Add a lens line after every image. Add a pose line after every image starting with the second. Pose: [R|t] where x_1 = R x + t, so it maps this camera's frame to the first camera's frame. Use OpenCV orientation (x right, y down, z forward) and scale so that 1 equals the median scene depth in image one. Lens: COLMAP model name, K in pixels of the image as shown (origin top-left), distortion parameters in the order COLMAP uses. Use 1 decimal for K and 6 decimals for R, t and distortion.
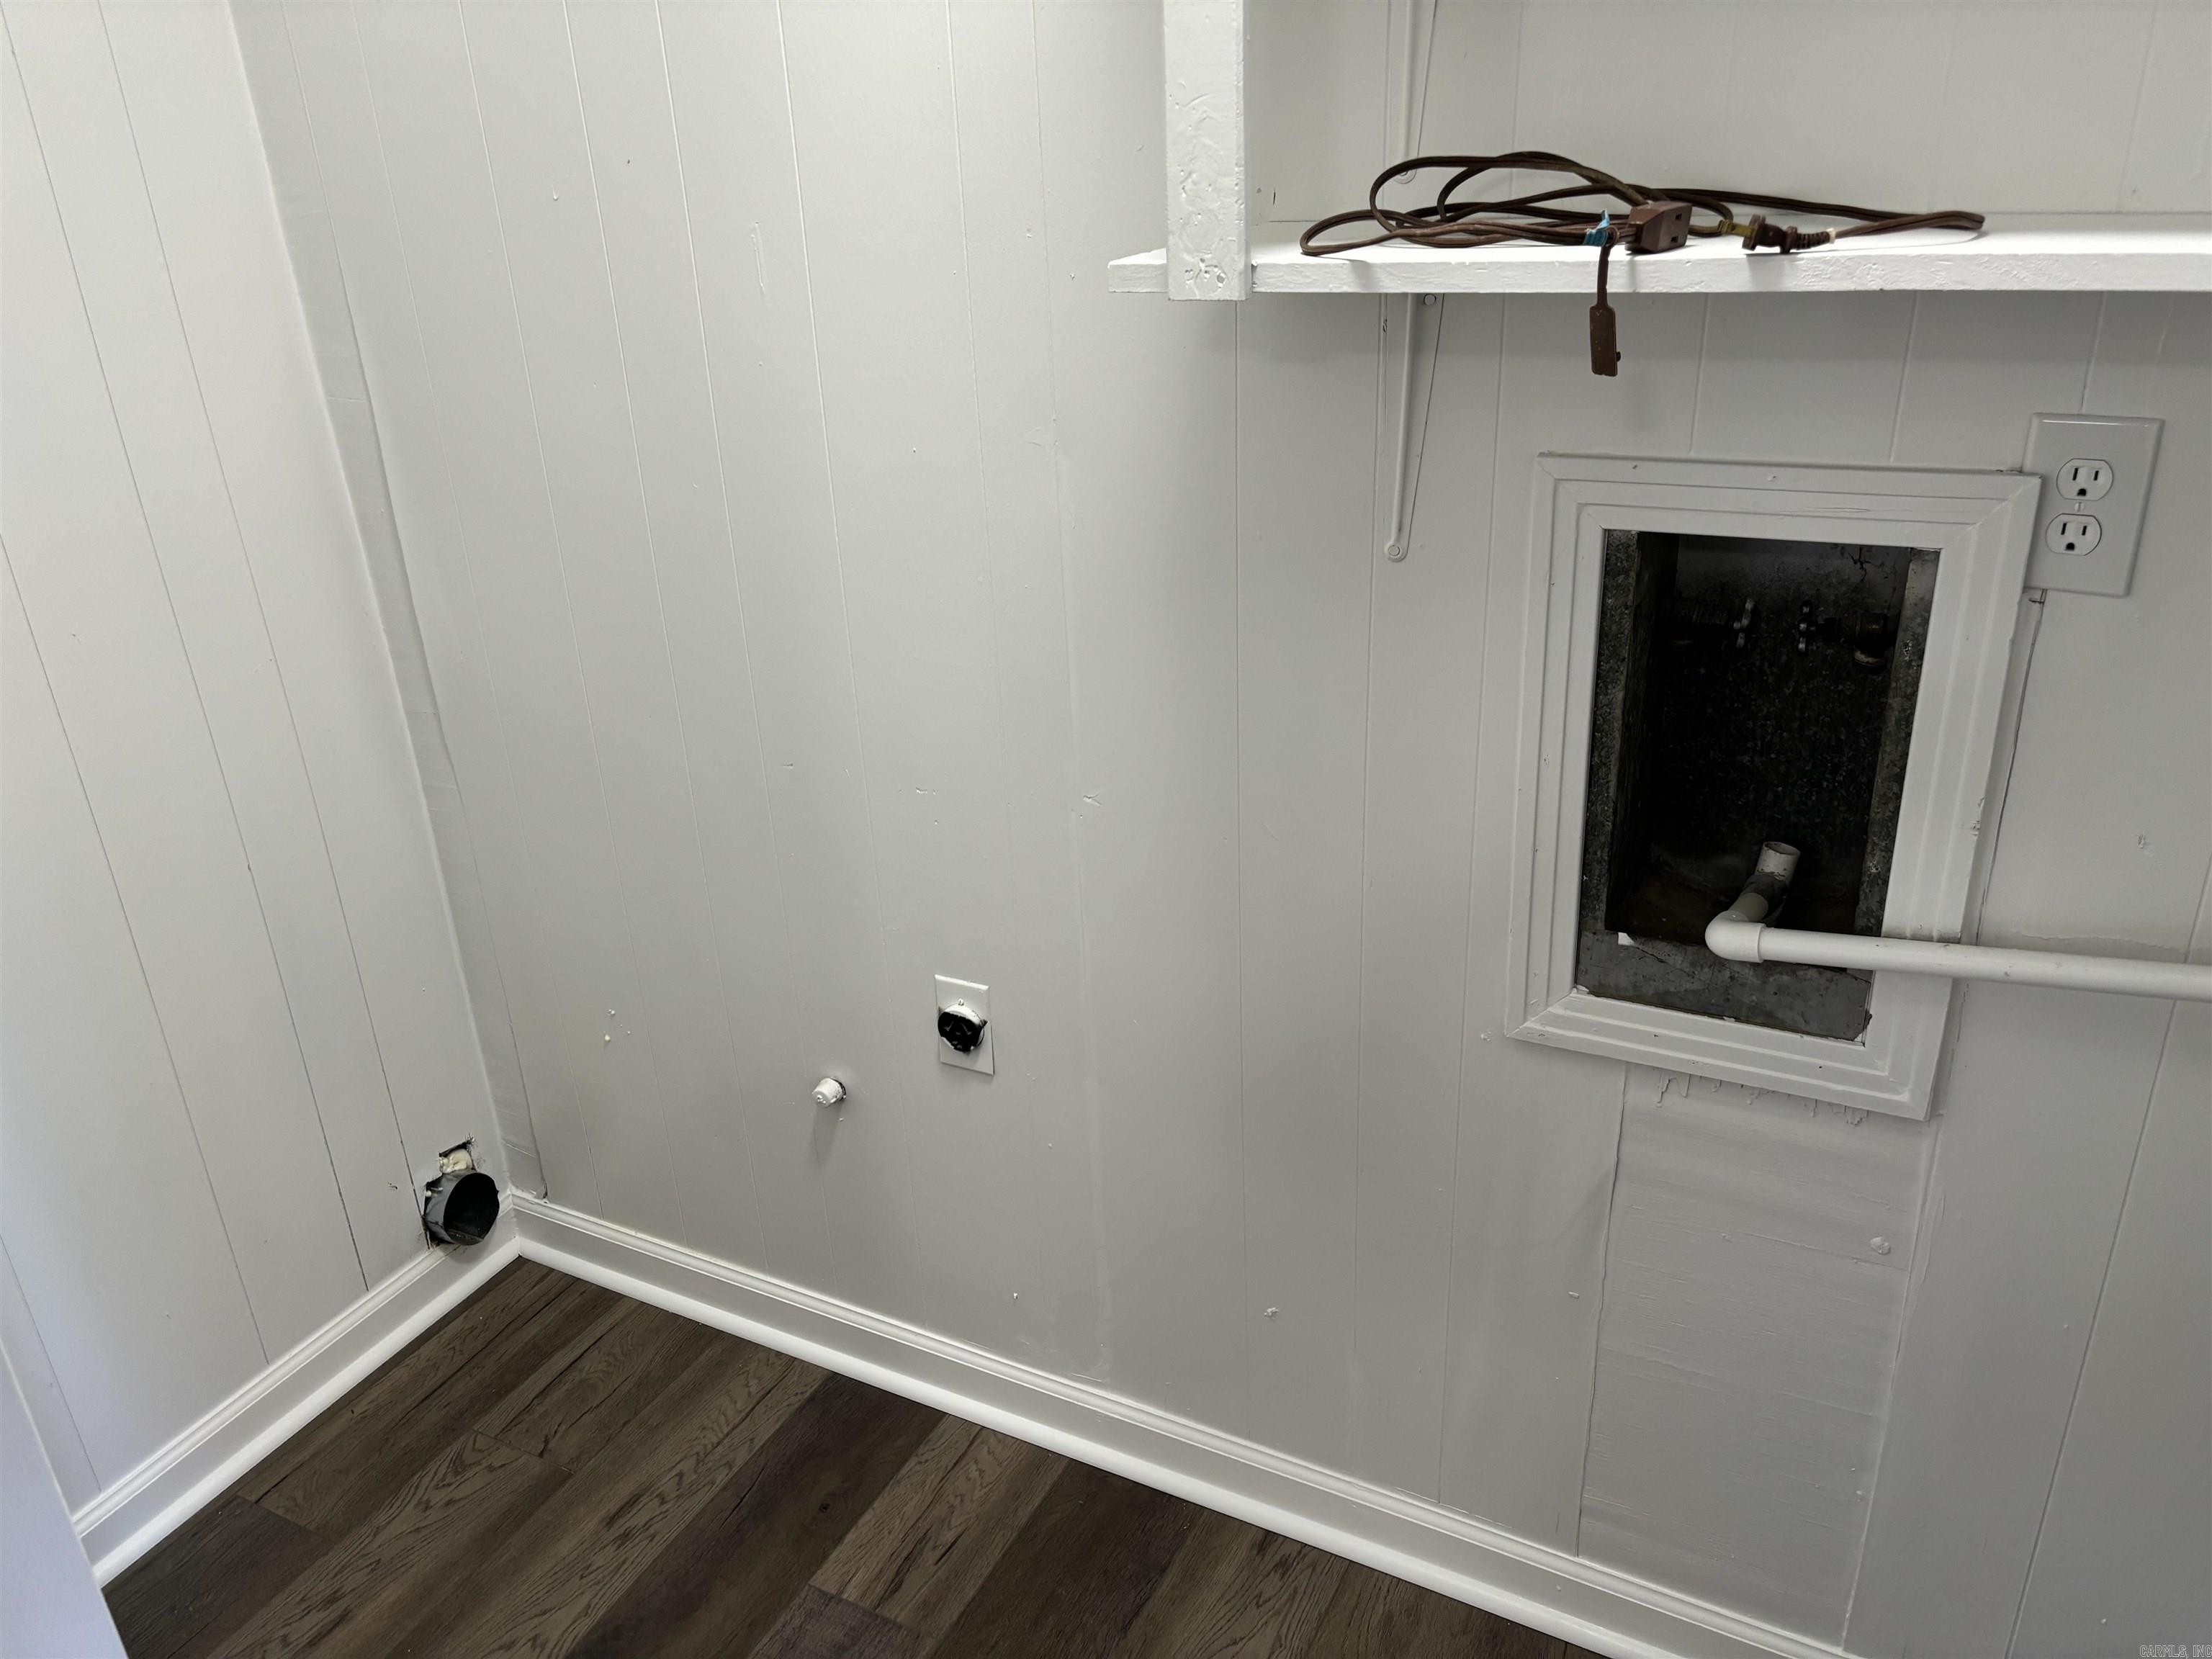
lens RADIAL K [[1662.8, 0, 1125.8], [0, 1662.8, 835.8], [0, 0, 1]] dist [0.025808, 0.001655]
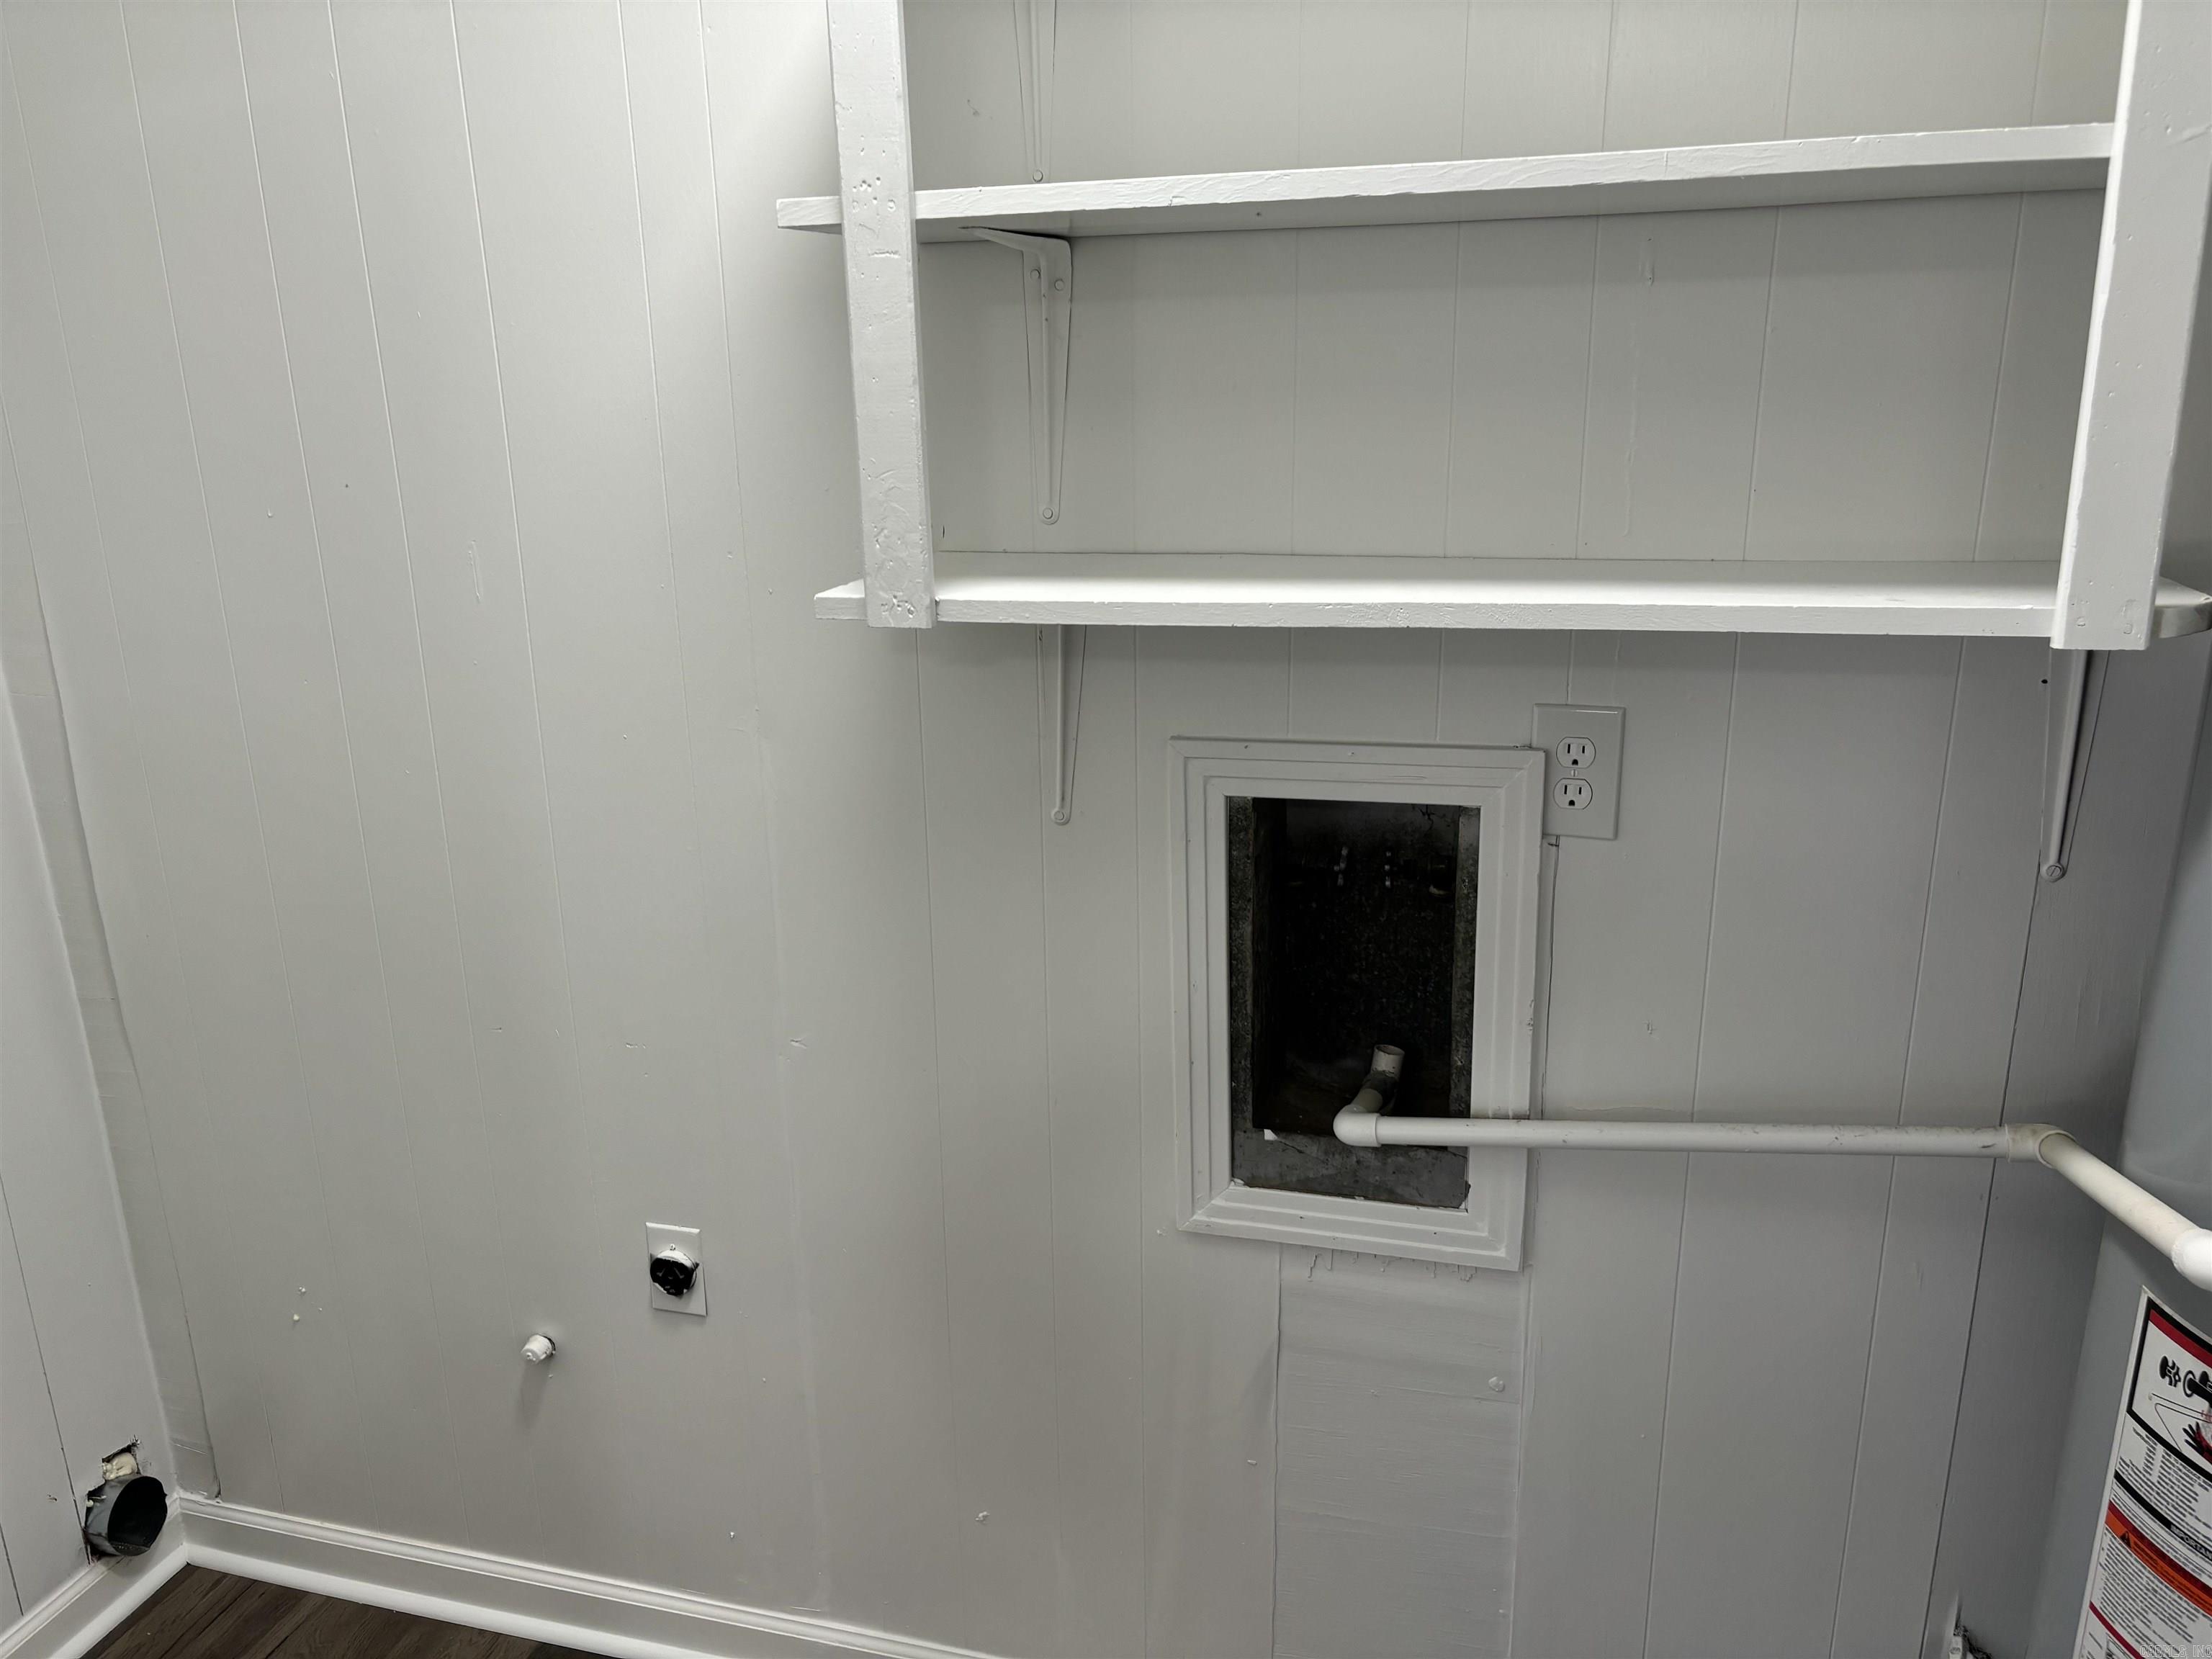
lens RADIAL K [[1659.9, 0, 1080.1], [0, 1659.9, 833.8], [0, 0, 1]] dist [0.089291, -0.096628]
pose [[0.983086, -0.034969, 0.179775, -0.038658], [0.060308, 0.988667, -0.137482, 0.005607], [-0.172929, 0.145999, 0.974053, -0.163534]]
